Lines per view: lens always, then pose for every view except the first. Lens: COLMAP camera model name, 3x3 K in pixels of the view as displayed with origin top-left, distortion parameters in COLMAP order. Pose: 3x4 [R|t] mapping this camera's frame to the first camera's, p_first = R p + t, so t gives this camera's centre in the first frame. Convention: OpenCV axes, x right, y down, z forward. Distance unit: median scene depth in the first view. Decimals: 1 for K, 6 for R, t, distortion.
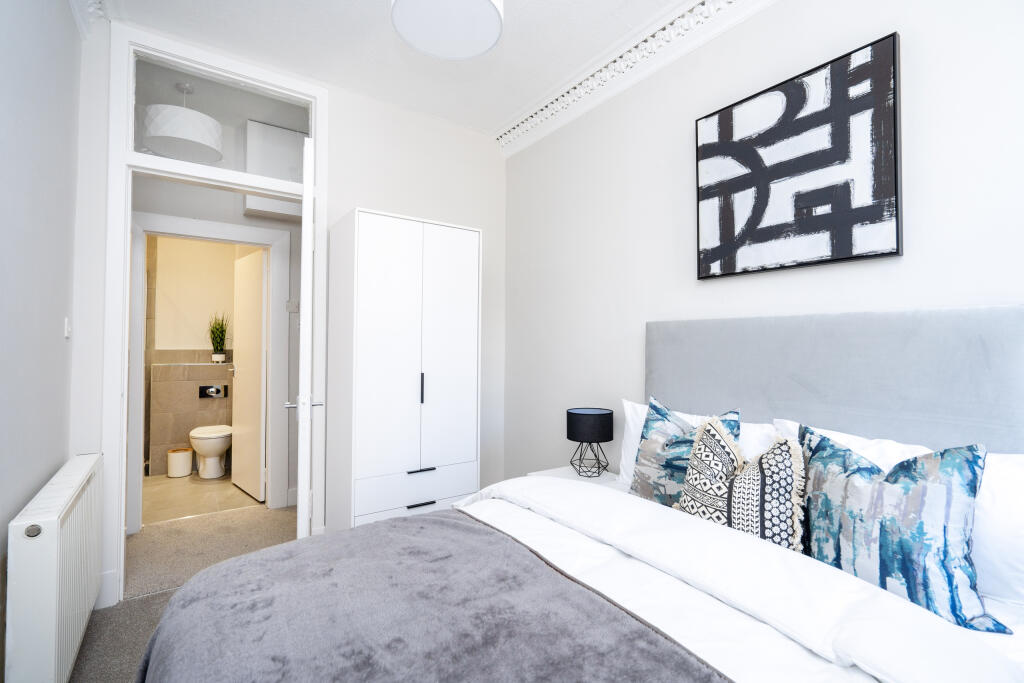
lens RADIAL K [[462.2, 0, 505.5], [0, 462.2, 337.8], [0, 0, 1]] dist [-0.020094, 0.000507]
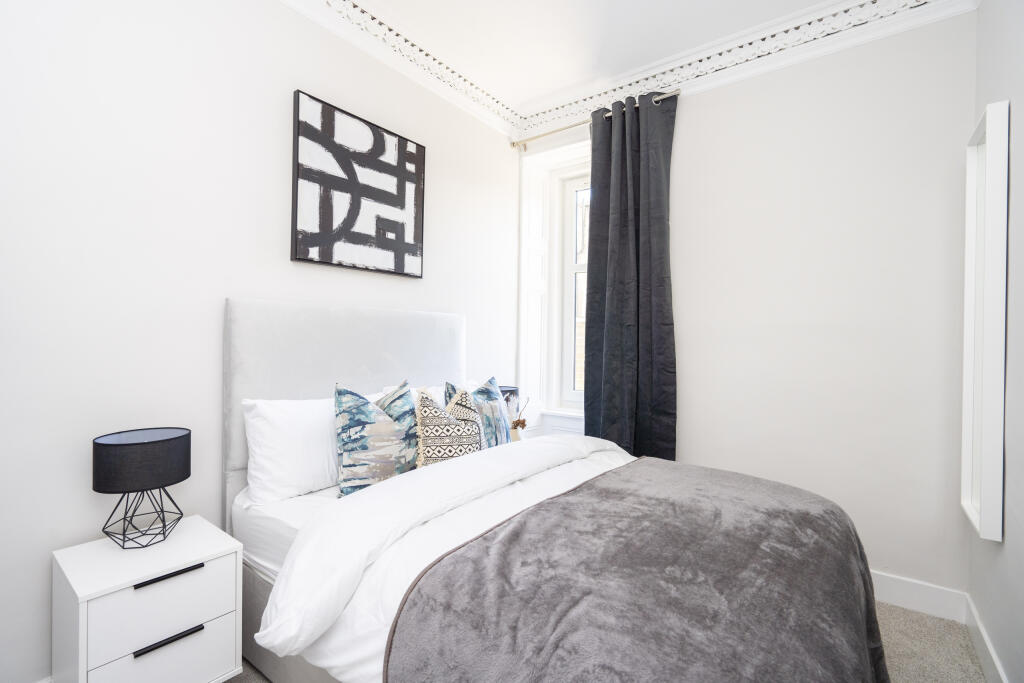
lens RADIAL K [[462.2, 0, 510.9], [0, 462.2, 340.5], [0, 0, 1]] dist [-0.020094, 0.000507]
pose [[-0.332210, -0.011234, 0.943139, -0.692682], [-0.028699, 0.999586, 0.001798, 0.027838], [-0.942769, -0.026470, -0.332395, 0.992242]]
